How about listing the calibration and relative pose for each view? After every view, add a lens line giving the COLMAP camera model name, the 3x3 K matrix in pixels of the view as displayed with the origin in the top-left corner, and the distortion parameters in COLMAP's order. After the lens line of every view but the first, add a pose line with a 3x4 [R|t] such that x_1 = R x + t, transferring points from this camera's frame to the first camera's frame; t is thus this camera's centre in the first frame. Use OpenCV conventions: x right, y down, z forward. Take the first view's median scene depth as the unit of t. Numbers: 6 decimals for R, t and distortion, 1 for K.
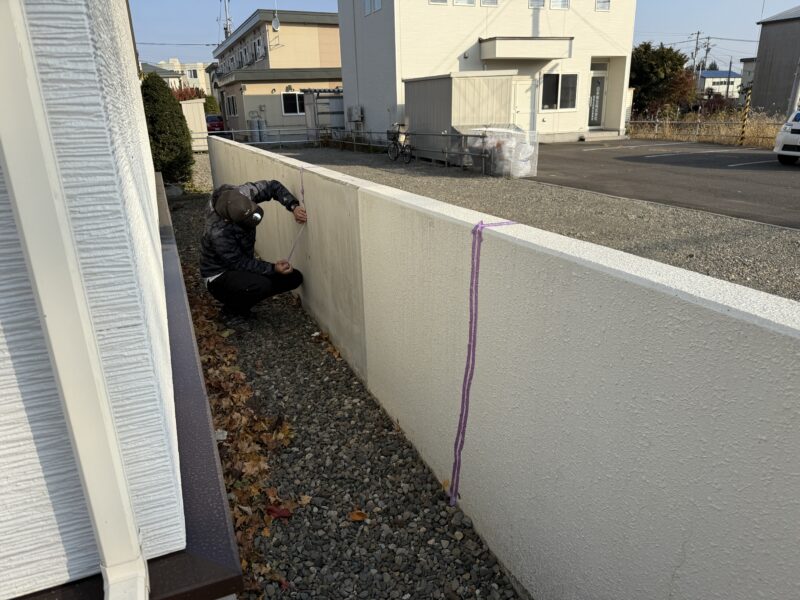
lens RADIAL K [[569.8, 0, 400.0], [0, 569.8, 300.0], [0, 0, 1]] dist [0.059433, -0.071345]
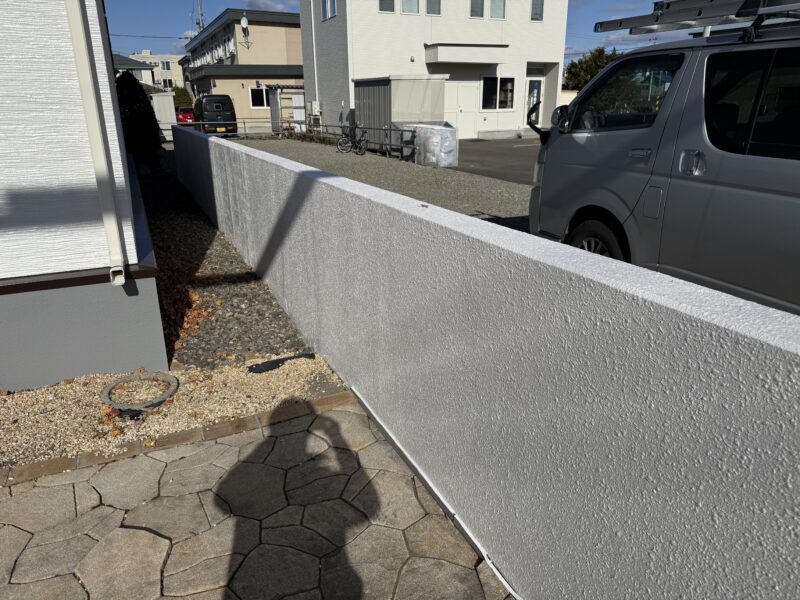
lens RADIAL K [[569.8, 0, 401.9], [0, 569.8, 292.4], [0, 0, 1]] dist [0.088682, -0.115193]
pose [[0.999050, 0.005466, 0.043242, 0.039624], [-0.005172, 0.999963, -0.006925, 0.028393], [-0.043278, 0.006695, 0.999041, -0.092188]]
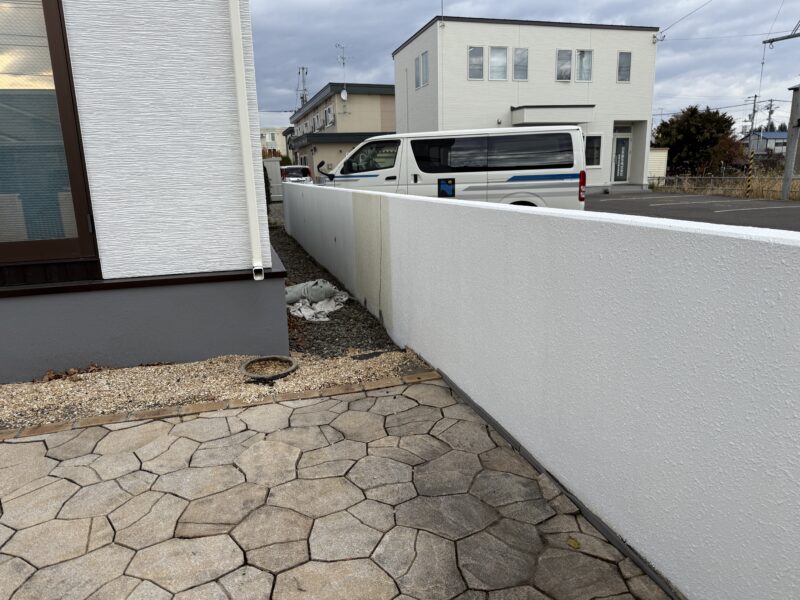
lens RADIAL K [[569.8, 0, 400.0], [0, 569.8, 300.0], [0, 0, 1]] dist [0.059433, -0.071345]
pose [[0.993929, 0.028030, -0.106394, 0.039746], [-0.038117, 0.994843, -0.093994, 0.045120], [0.103211, 0.097479, 0.989871, -0.116492]]
